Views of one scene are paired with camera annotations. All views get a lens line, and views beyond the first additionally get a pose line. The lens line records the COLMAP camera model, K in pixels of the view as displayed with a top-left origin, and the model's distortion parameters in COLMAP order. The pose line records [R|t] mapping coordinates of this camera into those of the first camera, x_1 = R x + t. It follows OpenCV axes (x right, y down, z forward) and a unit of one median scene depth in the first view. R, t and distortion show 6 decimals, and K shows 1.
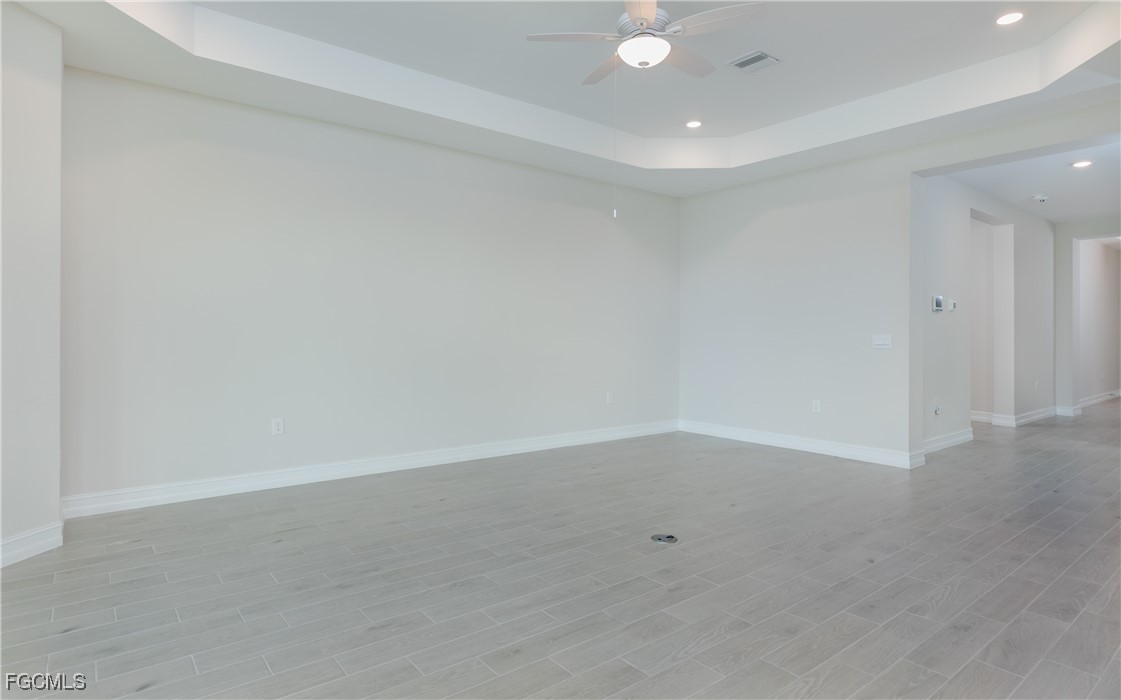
lens RADIAL K [[597.2, 0, 547.7], [0, 597.2, 335.6], [0, 0, 1]] dist [0.001497, 0.000115]
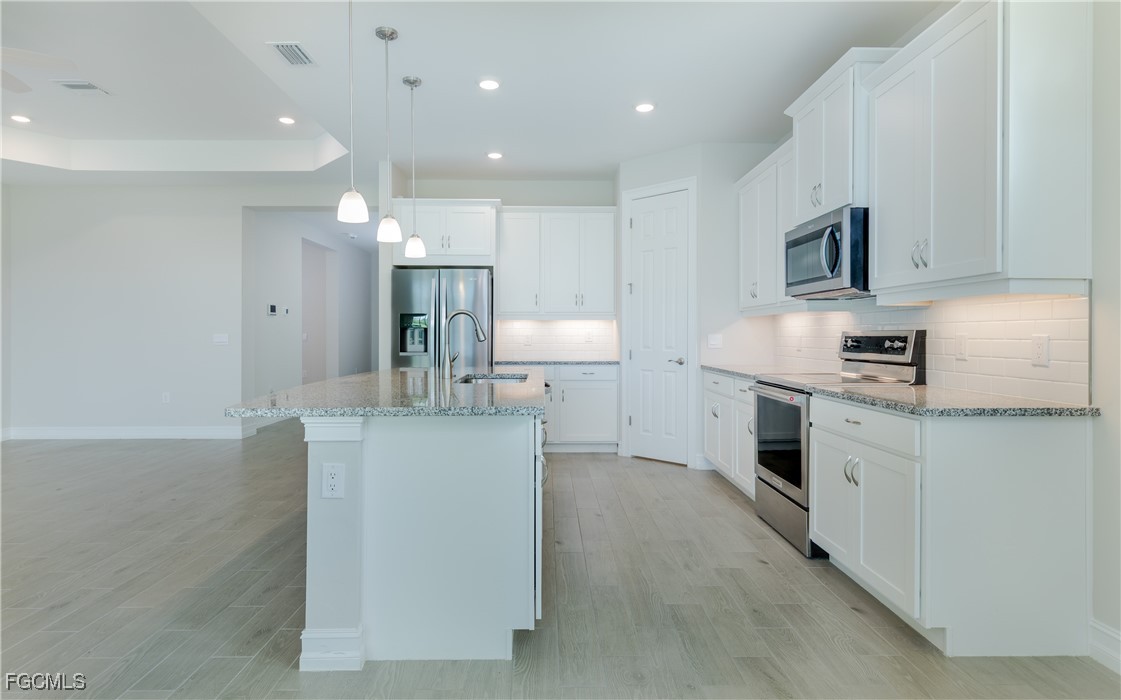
lens RADIAL K [[597.2, 0, 547.7], [0, 597.2, 335.6], [0, 0, 1]] dist [0.001497, 0.000115]
pose [[0.603523, -0.002530, 0.797341, -0.016465], [0.002484, 0.999996, 0.001294, 0.001976], [-0.797342, 0.001200, 0.603527, -0.286529]]
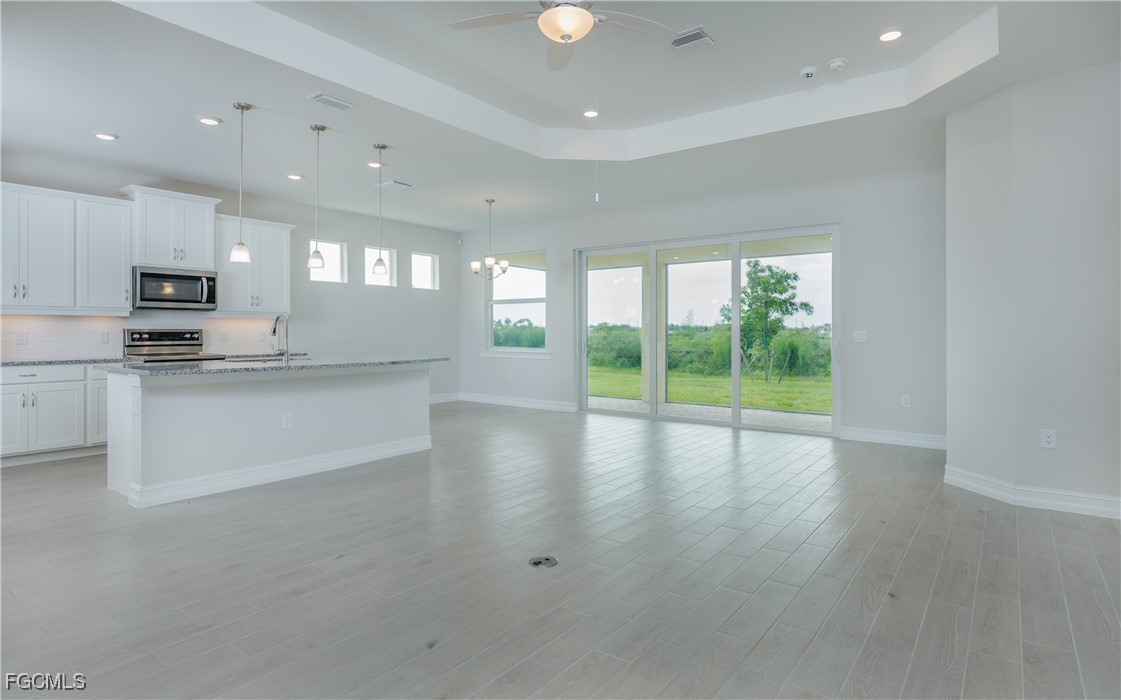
lens RADIAL K [[598.3, 0, 557.5], [0, 598.3, 333.4], [0, 0, 1]] dist [0.004766, 0.000958]
pose [[-0.962943, -0.000770, -0.269703, 0.265870], [-0.002383, 0.999981, 0.005655, -0.001346], [0.269694, 0.006088, -0.962927, 1.171583]]
